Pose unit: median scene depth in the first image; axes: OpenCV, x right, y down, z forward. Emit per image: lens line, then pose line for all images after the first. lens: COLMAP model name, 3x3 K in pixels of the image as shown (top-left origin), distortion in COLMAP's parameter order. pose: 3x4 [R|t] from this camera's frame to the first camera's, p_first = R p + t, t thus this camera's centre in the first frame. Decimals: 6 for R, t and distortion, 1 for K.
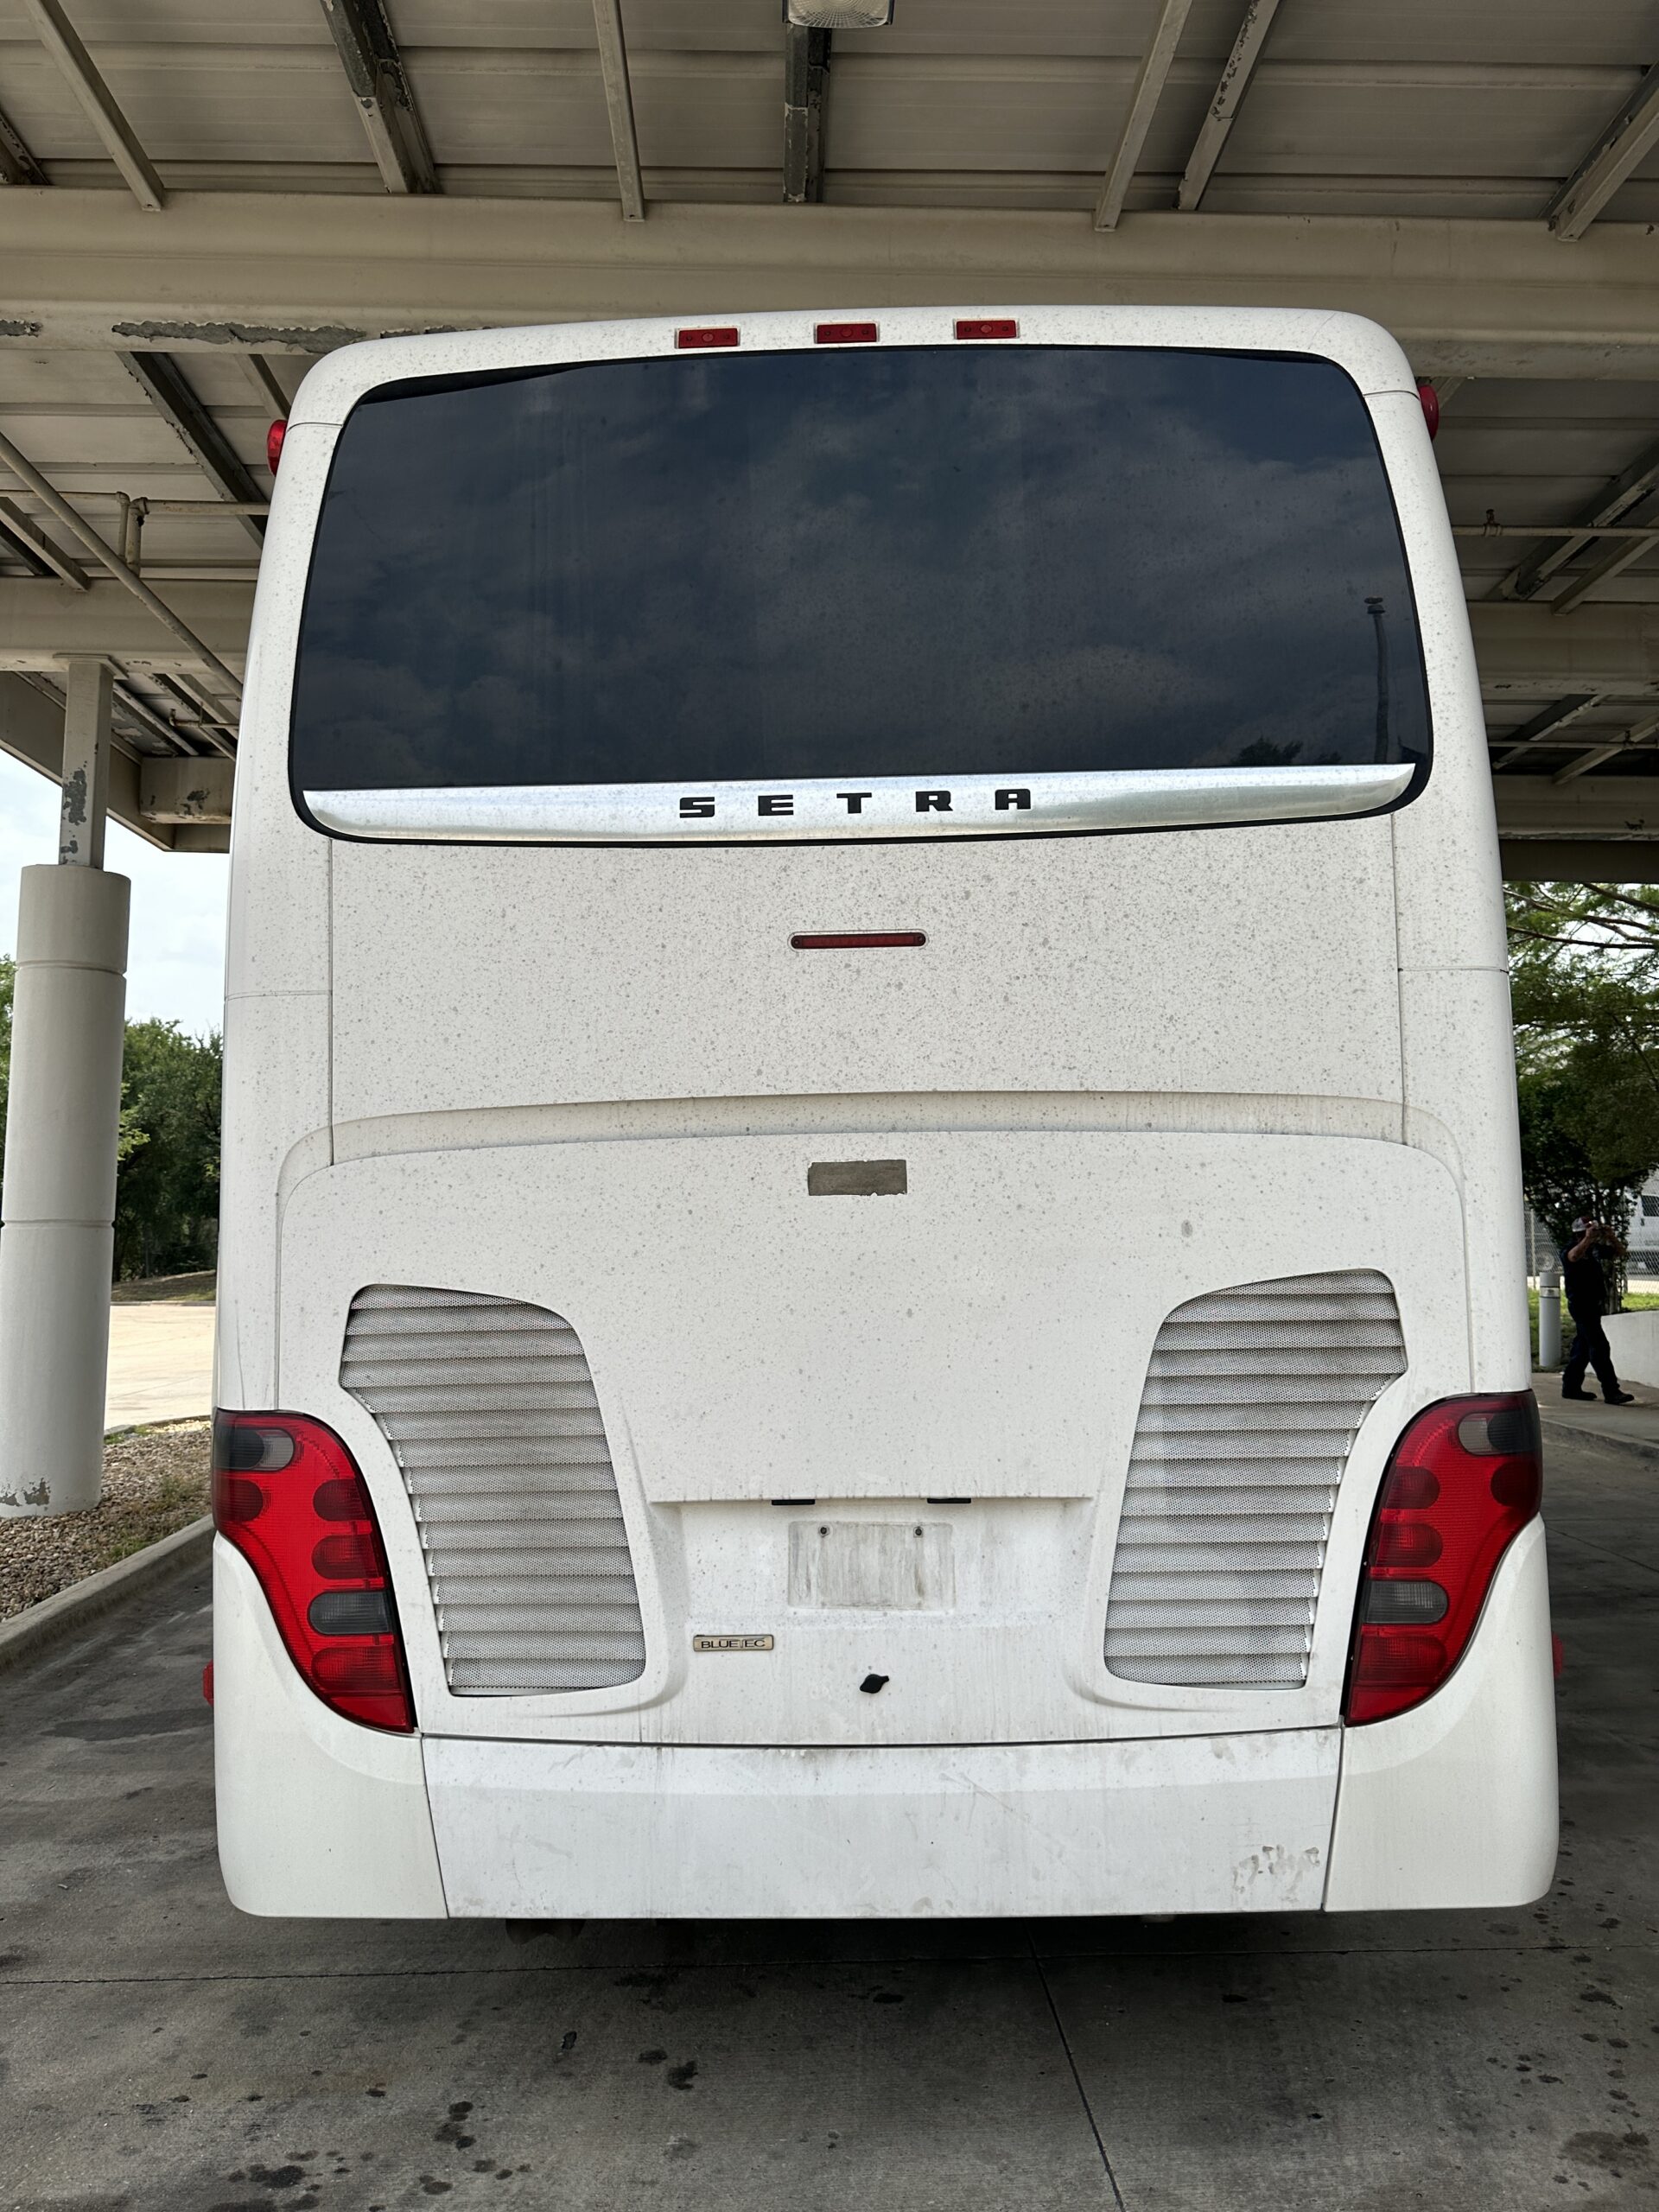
lens RADIAL K [[1554.7, 0, 837.2], [0, 1554.7, 1109.9], [0, 0, 1]] dist [0.026952, -0.023402]
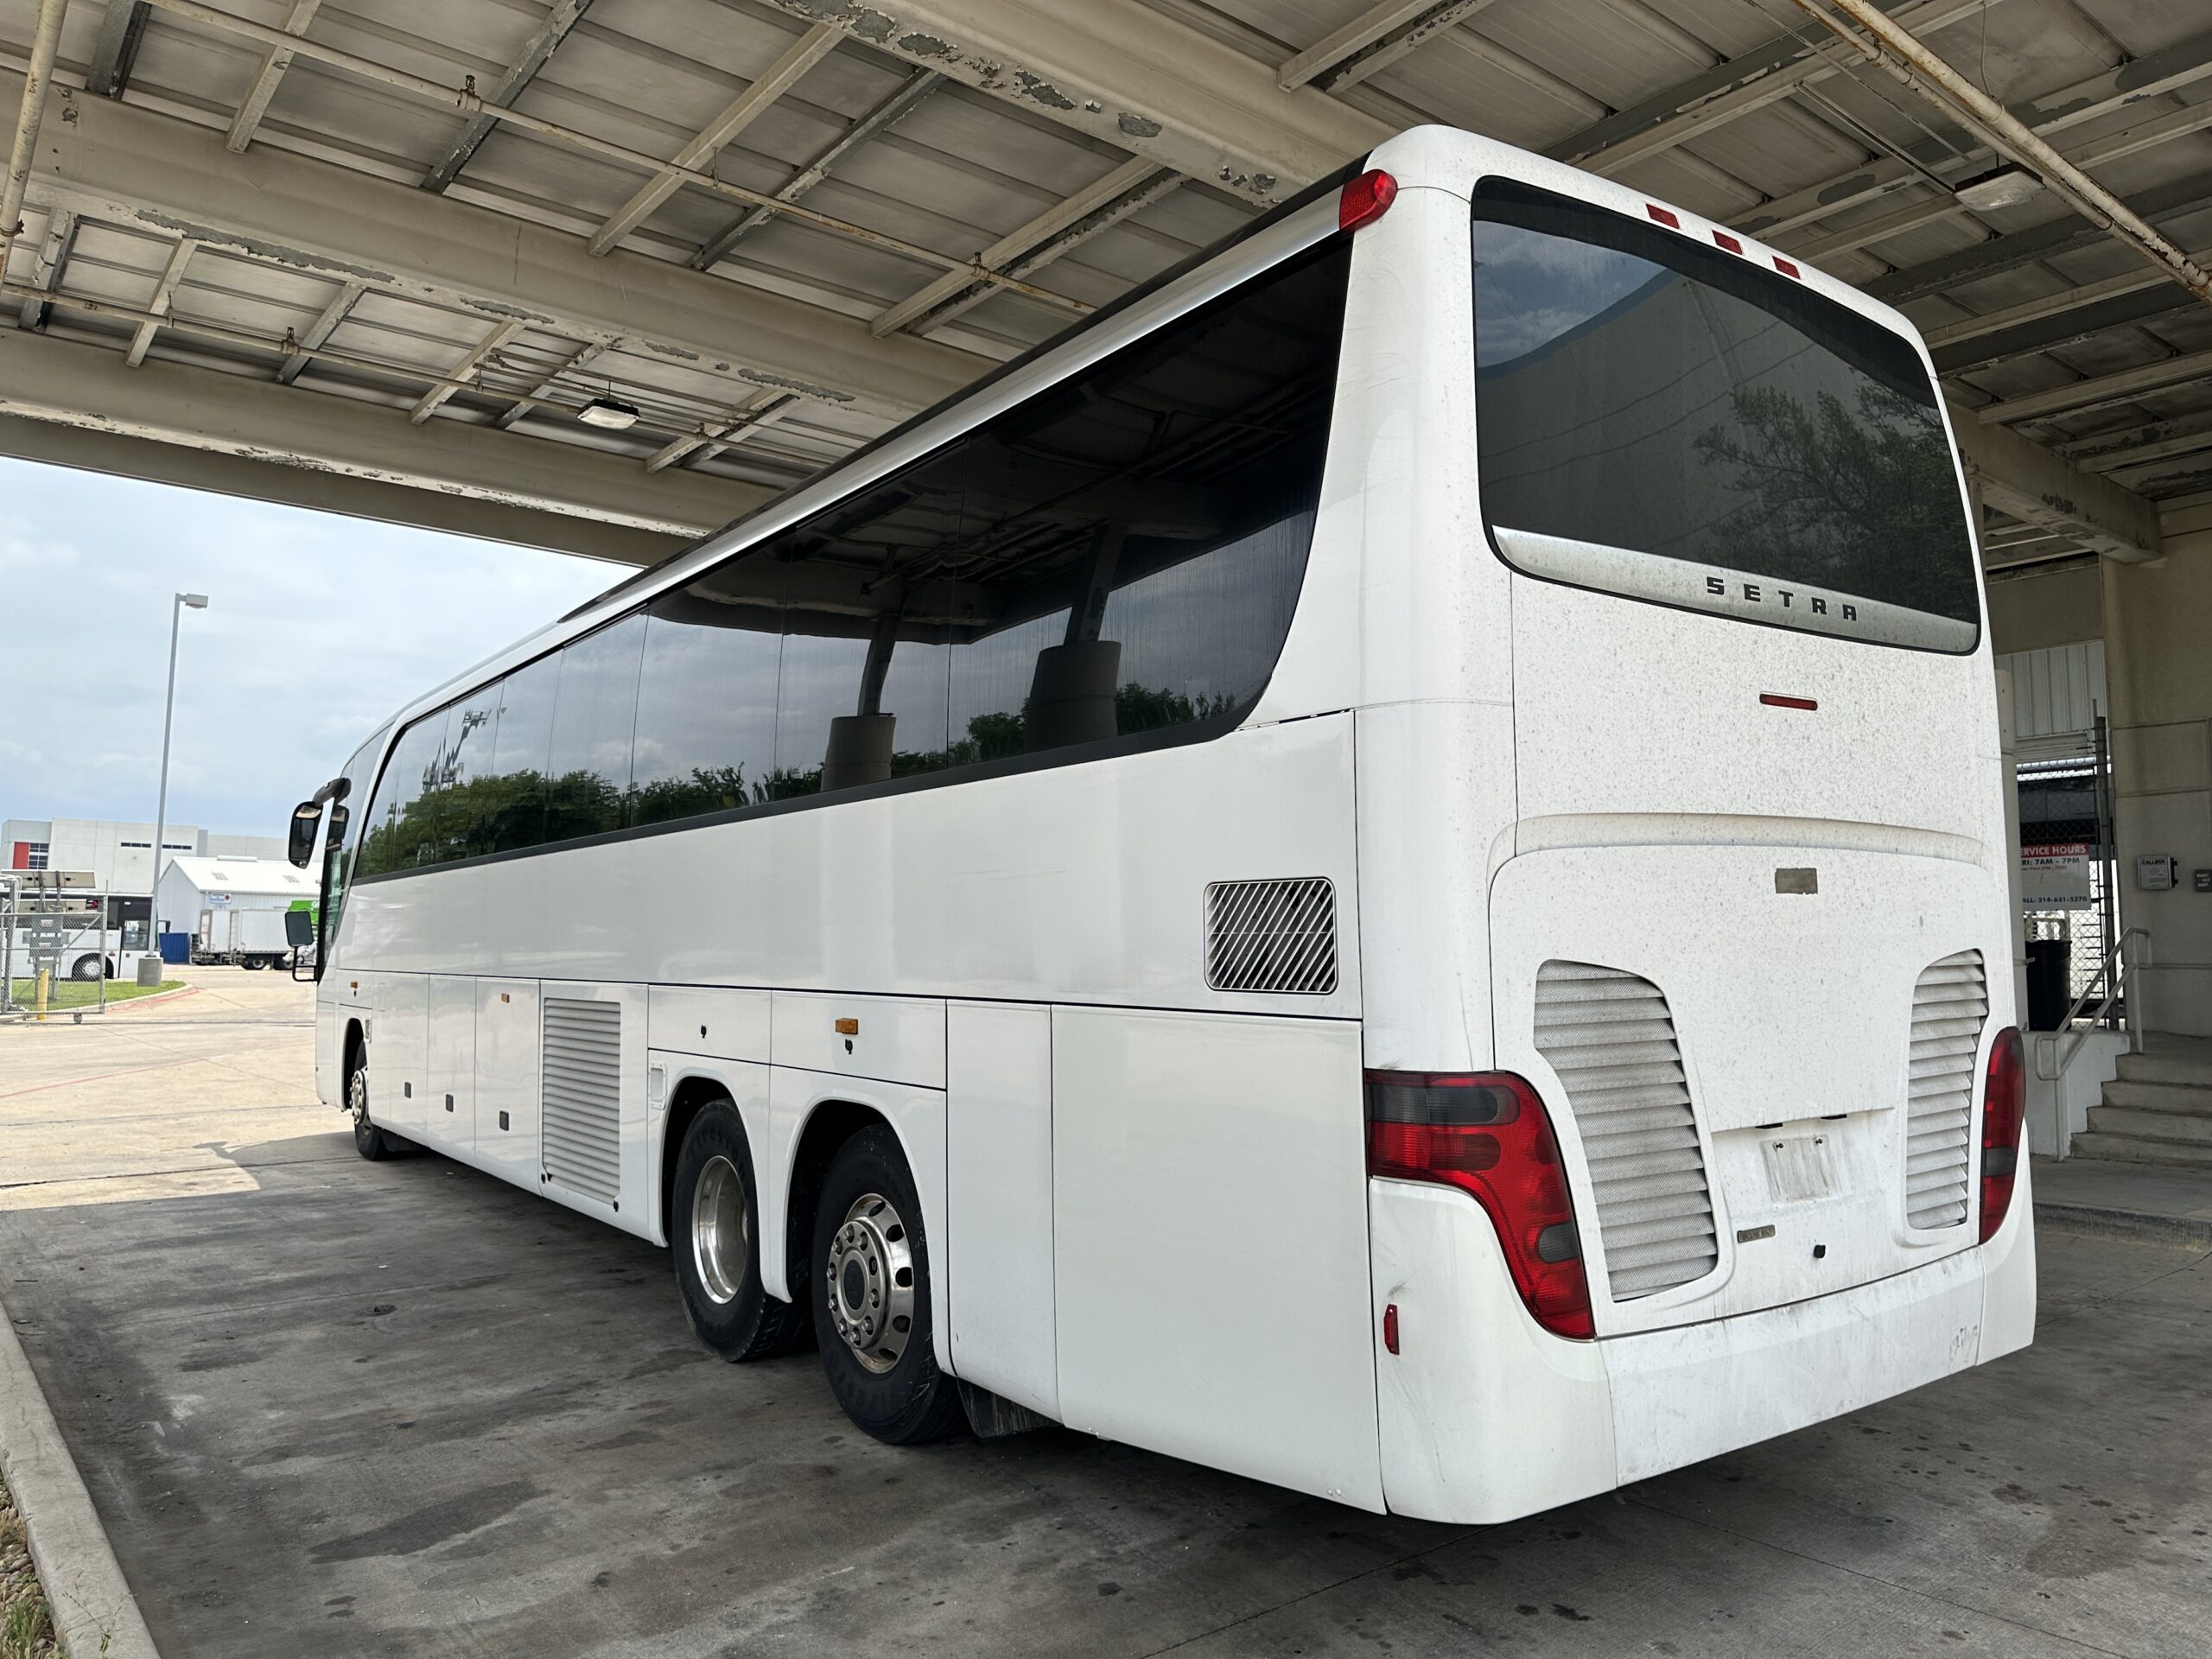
lens RADIAL K [[1554.7, 0, 1116.2], [0, 1554.7, 822.4], [0, 0, 1]] dist [0.026952, -0.023402]
pose [[0.802043, 0.050343, 0.595141, -1.244138], [-0.049531, 0.998615, -0.017724, 0.046205], [-0.595209, -0.015262, 0.803426, 0.264300]]
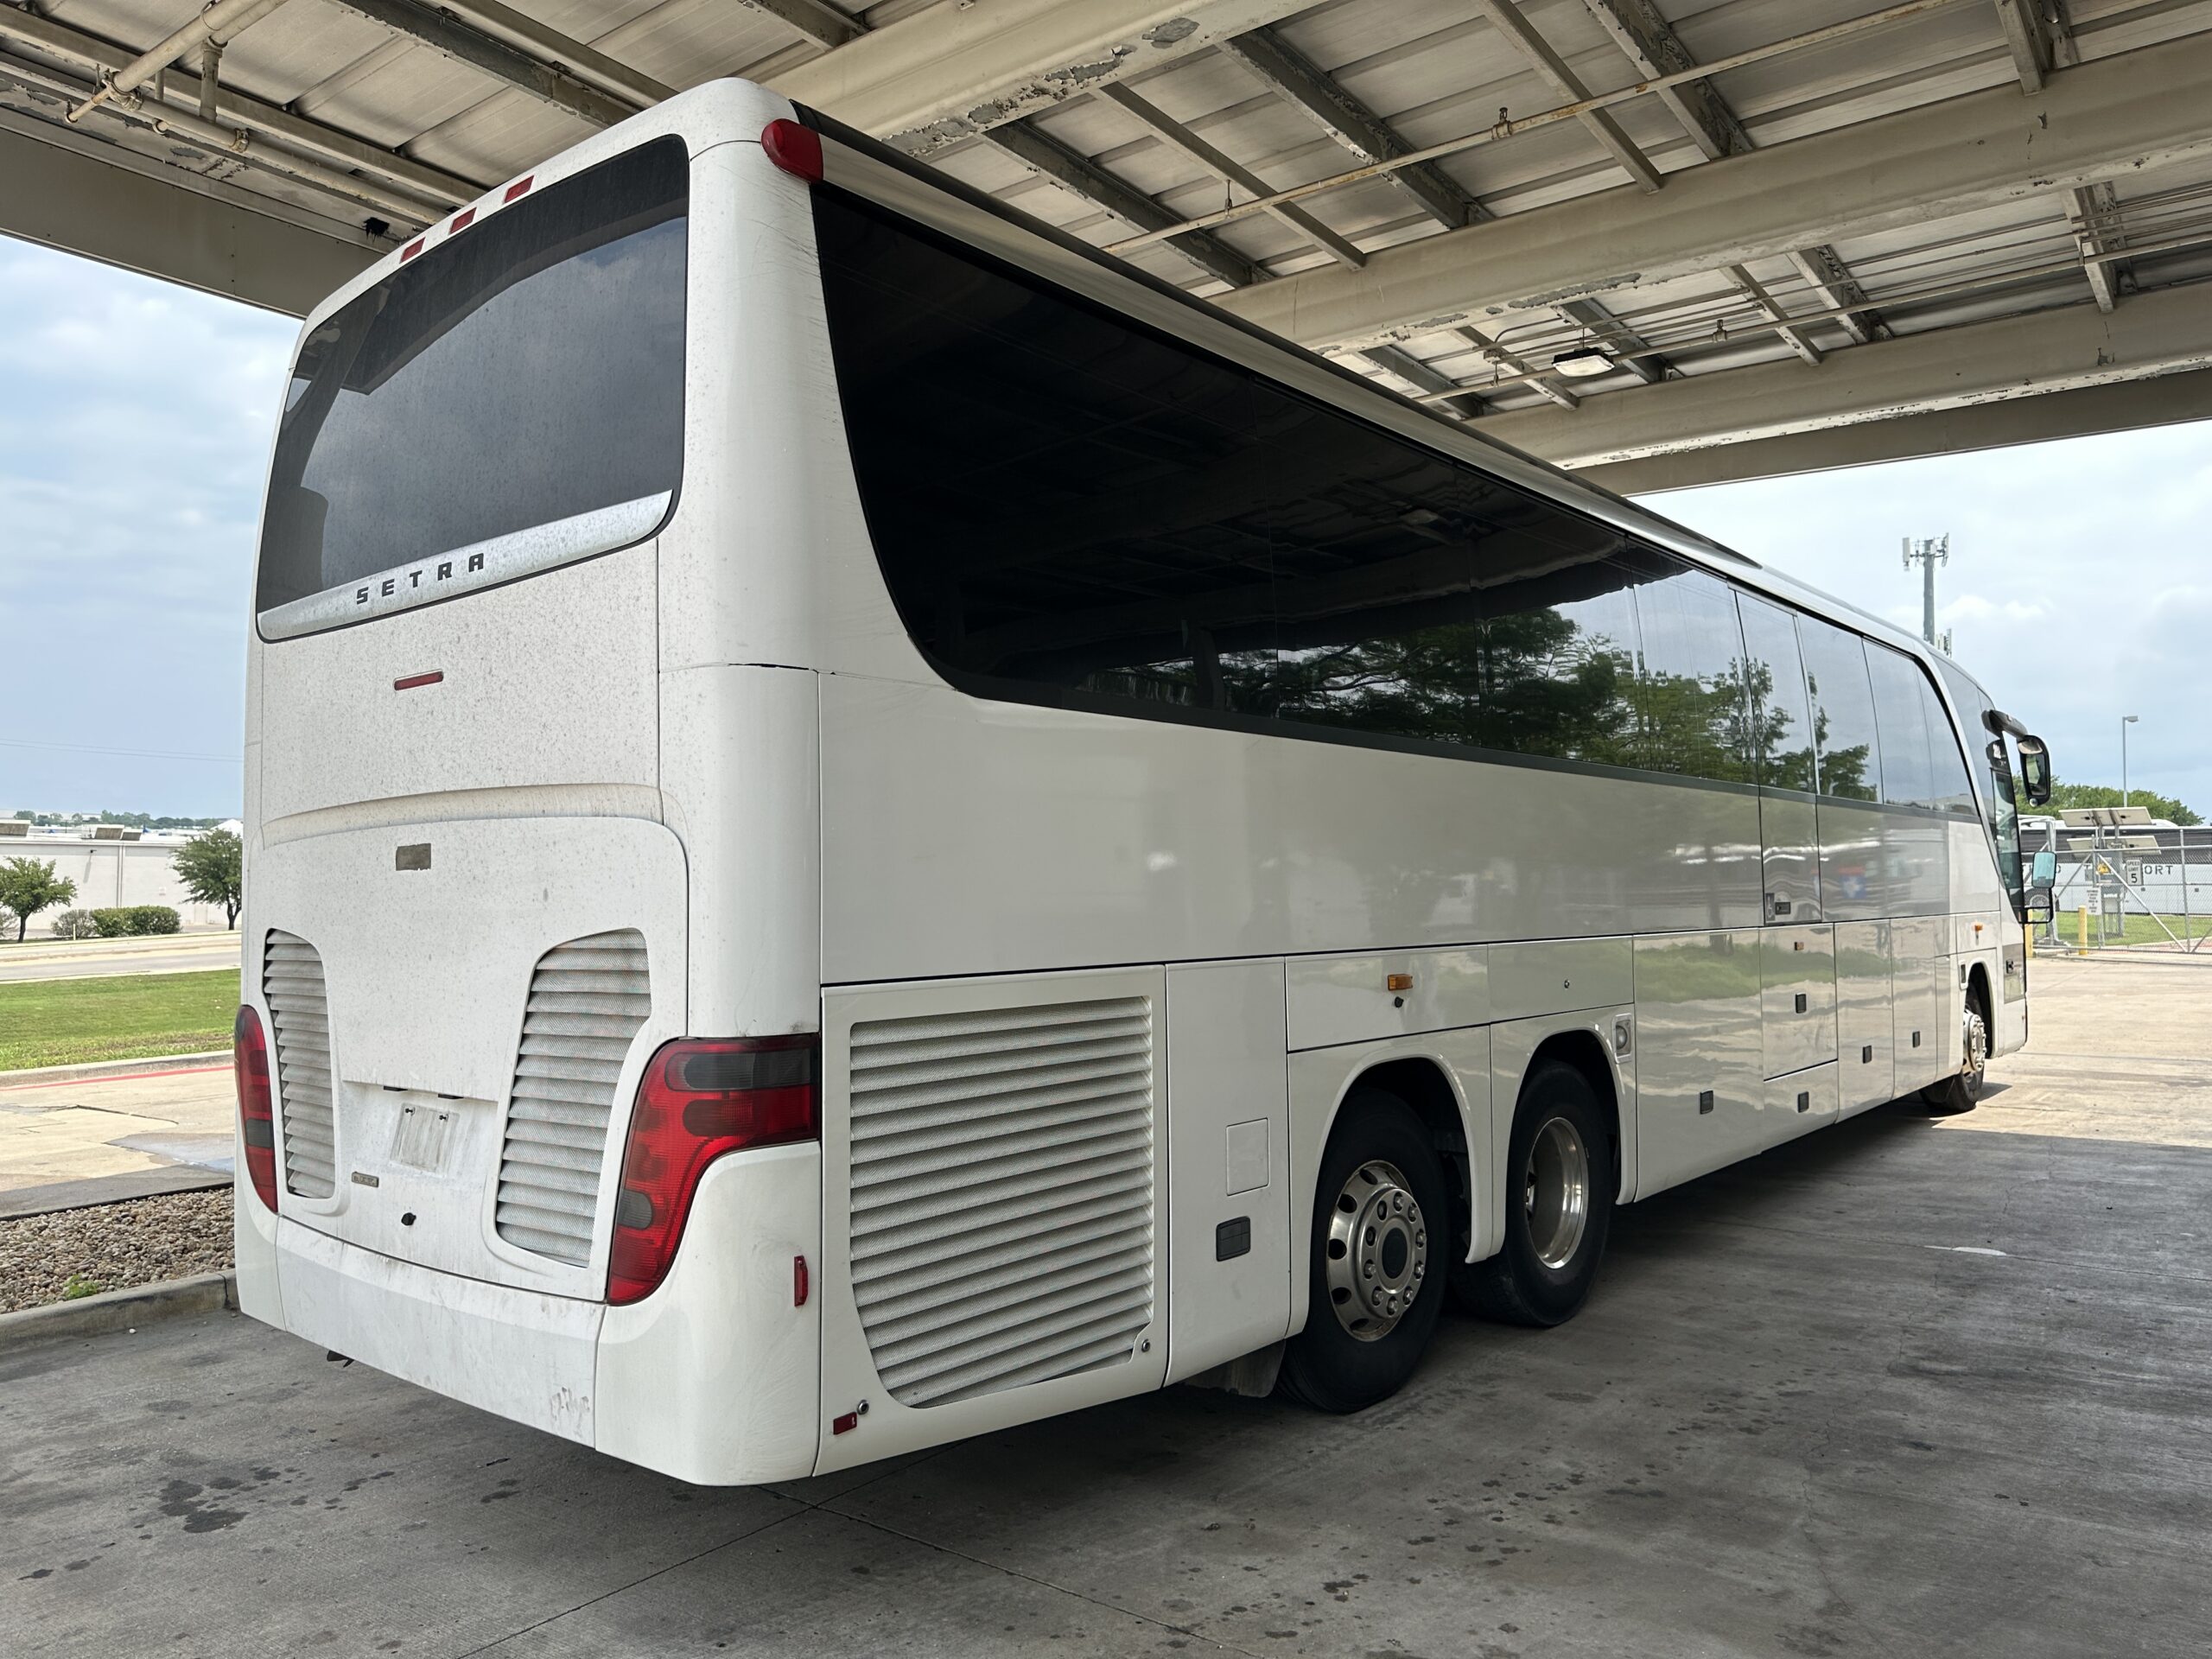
lens RADIAL K [[1590.1, 0, 1106.0], [0, 1590.1, 829.5], [0, 0, 1]] dist [0.024200, -0.006124]
pose [[0.774074, -0.021340, -0.632735, 1.357098], [0.050626, 0.998318, 0.028265, 0.010821], [0.631068, -0.053912, 0.773852, 0.293704]]
